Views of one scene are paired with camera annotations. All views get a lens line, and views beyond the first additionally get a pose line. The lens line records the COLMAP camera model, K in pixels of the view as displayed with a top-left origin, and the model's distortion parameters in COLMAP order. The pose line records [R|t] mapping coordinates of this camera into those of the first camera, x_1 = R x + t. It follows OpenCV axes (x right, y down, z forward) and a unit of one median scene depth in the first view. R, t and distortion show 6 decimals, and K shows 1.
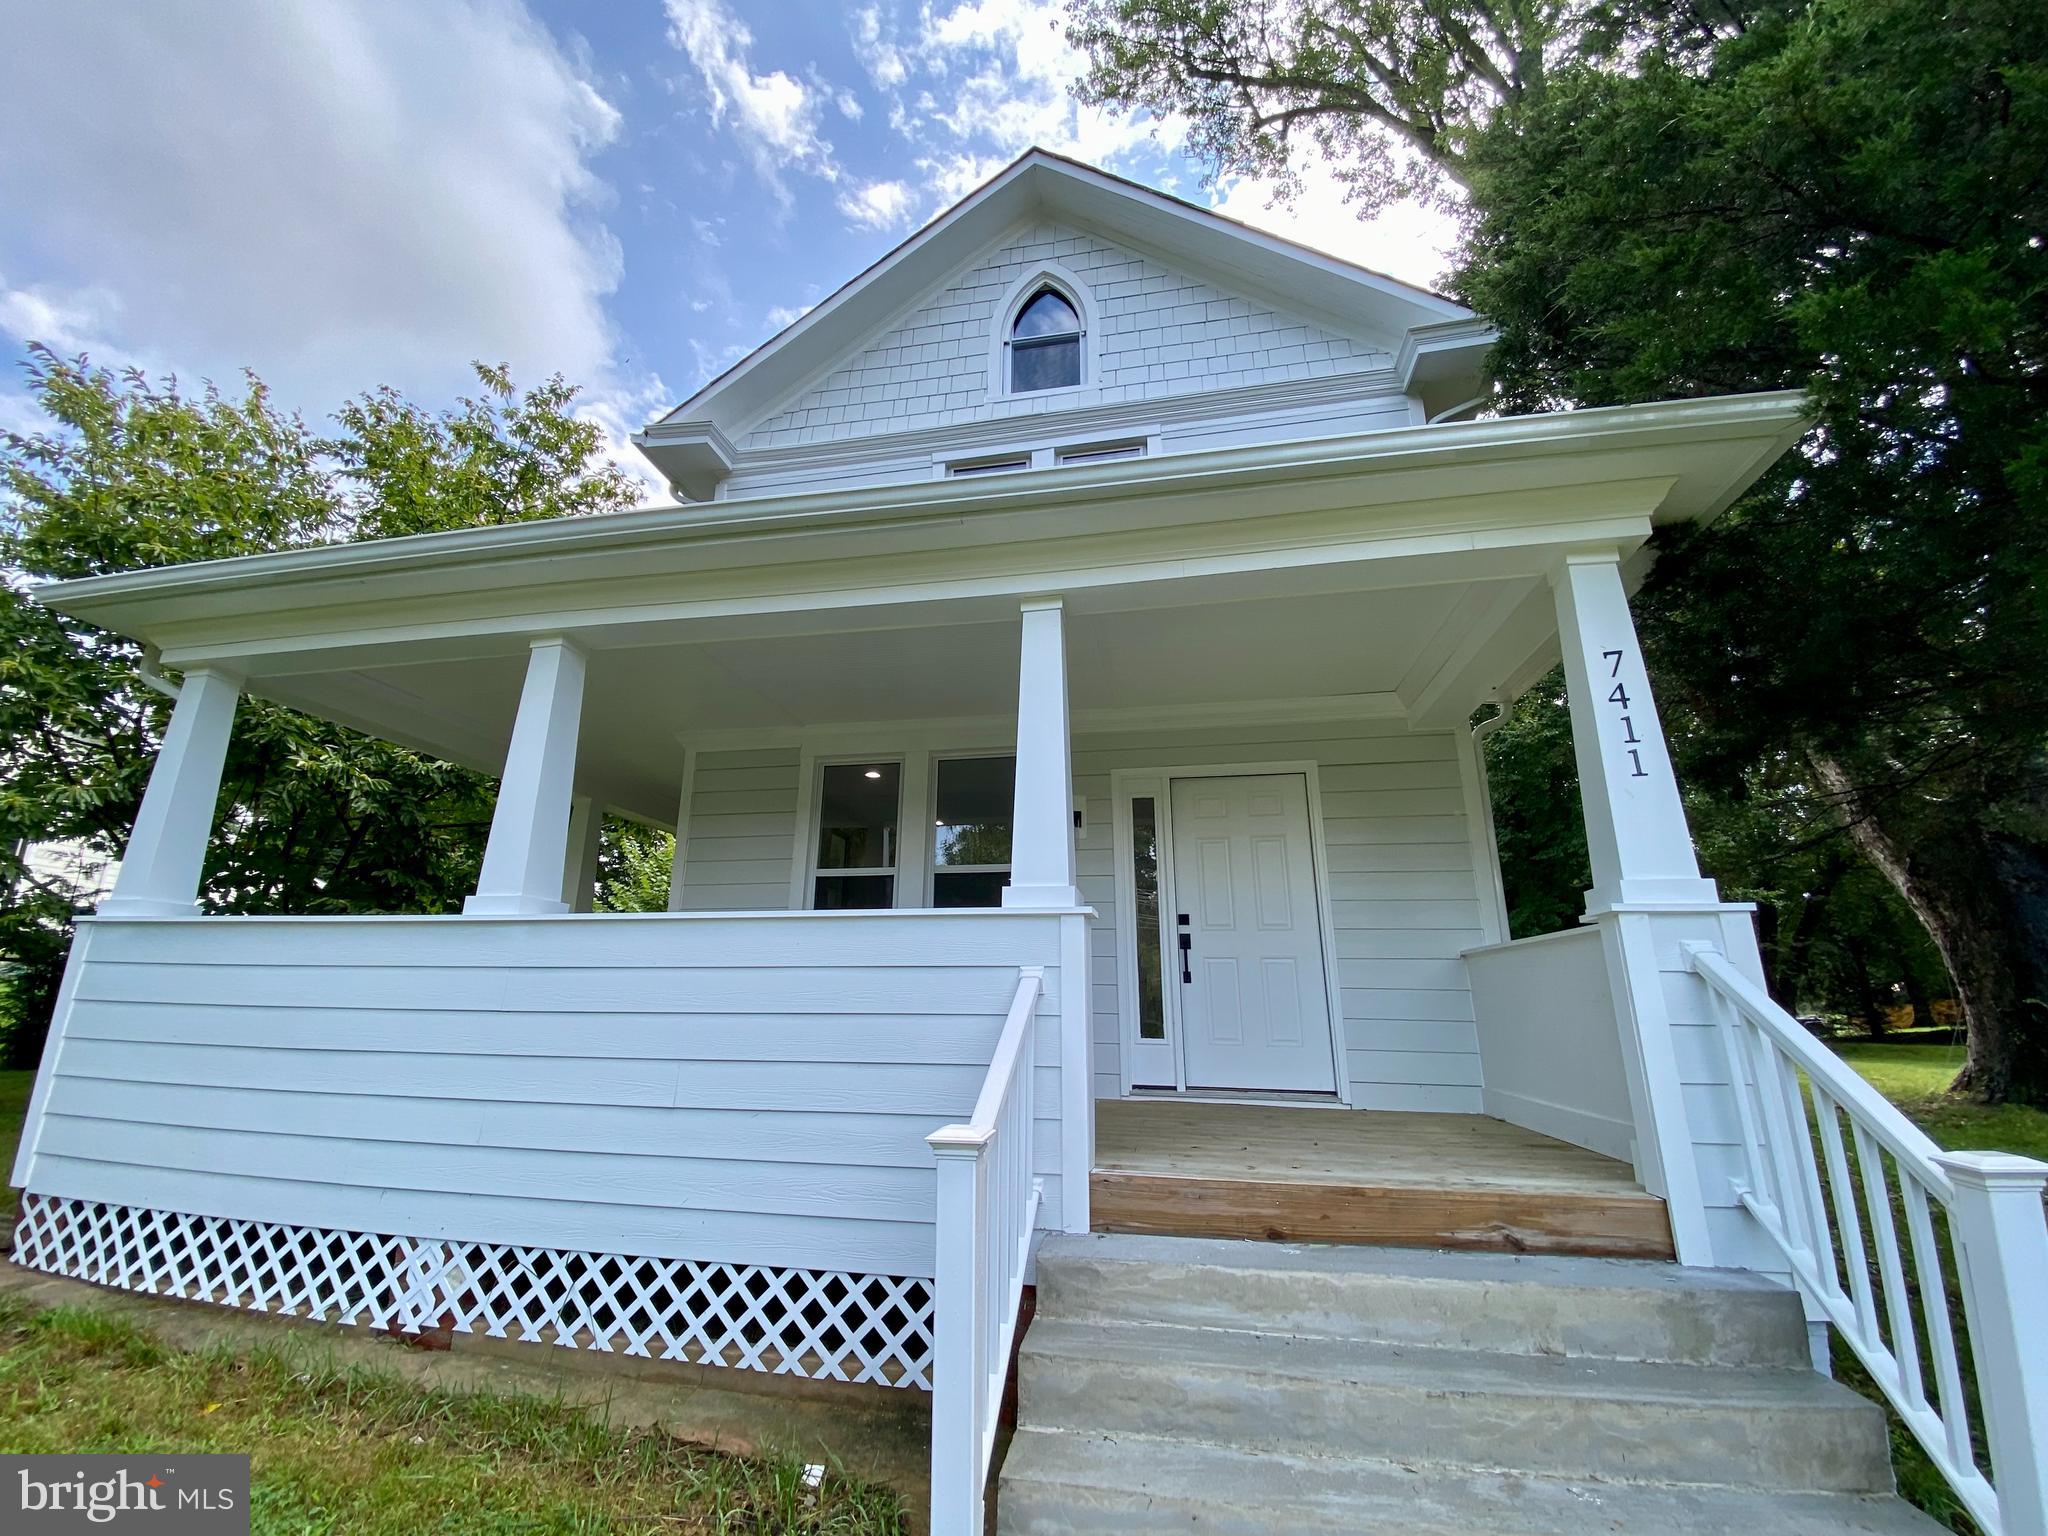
lens RADIAL K [[820.3, 0, 1024.0], [0, 820.3, 768.0], [0, 0, 1]] dist [0.003056, -0.013394]
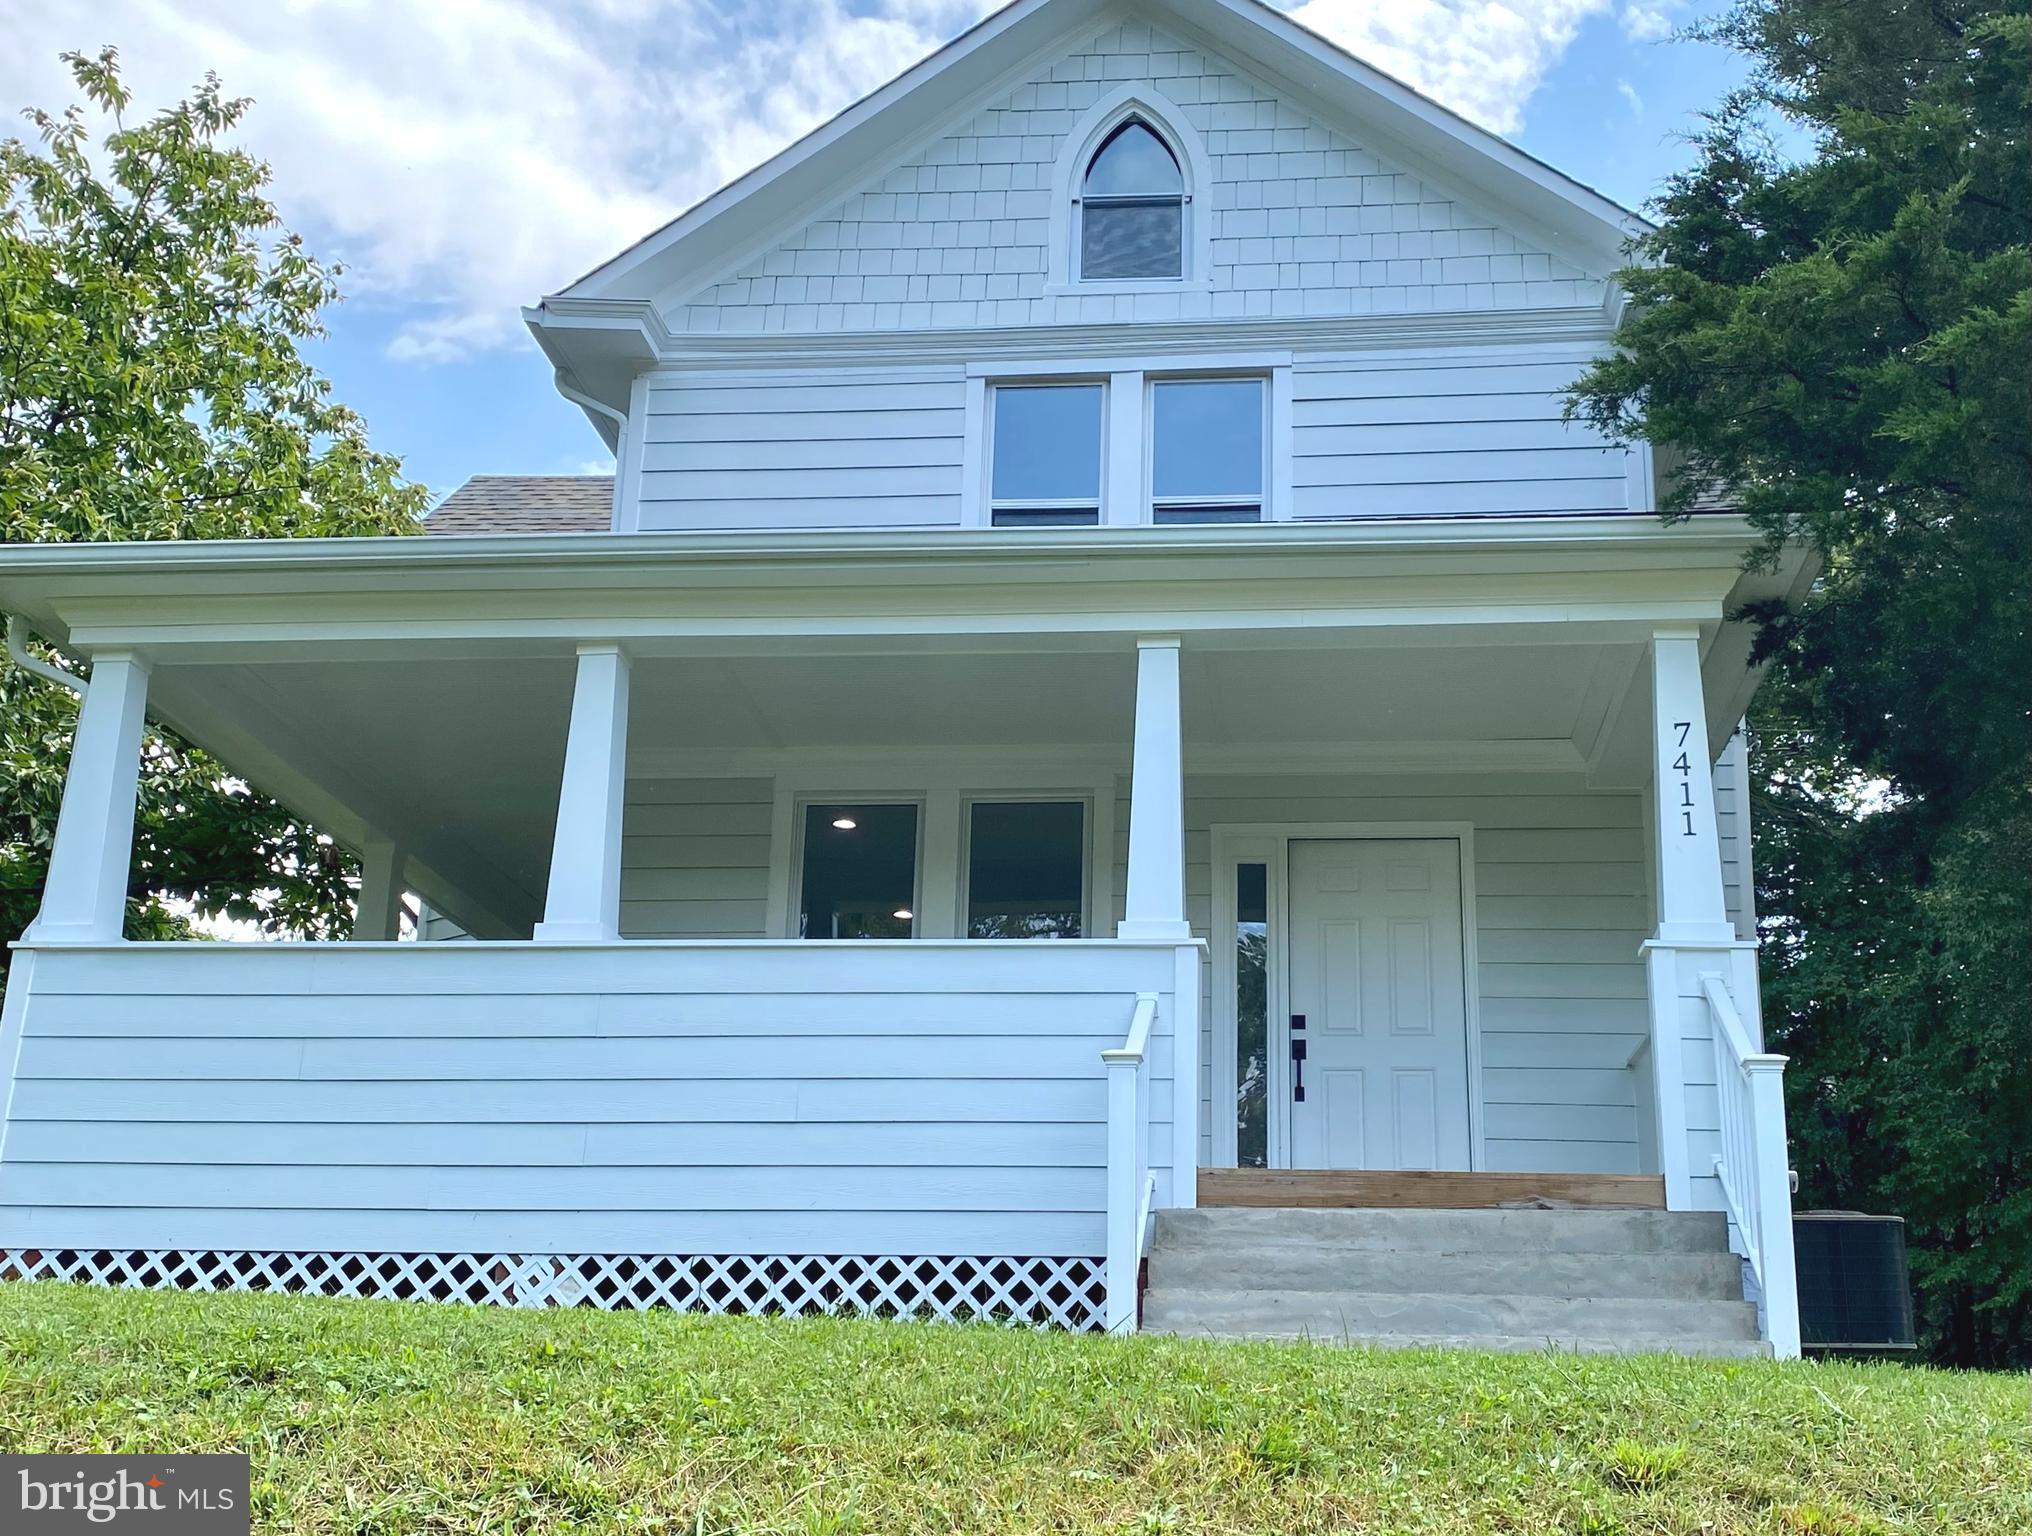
lens RADIAL K [[3009.7, 0, 1016.0], [0, 3009.7, 768.0], [0, 0, 1]] dist [0.029900, 0.035483]
pose [[0.996658, 0.040185, 0.071120, -0.280840], [-0.037512, 0.998553, -0.038527, 0.065845], [-0.072565, 0.035731, 0.996723, -1.813307]]
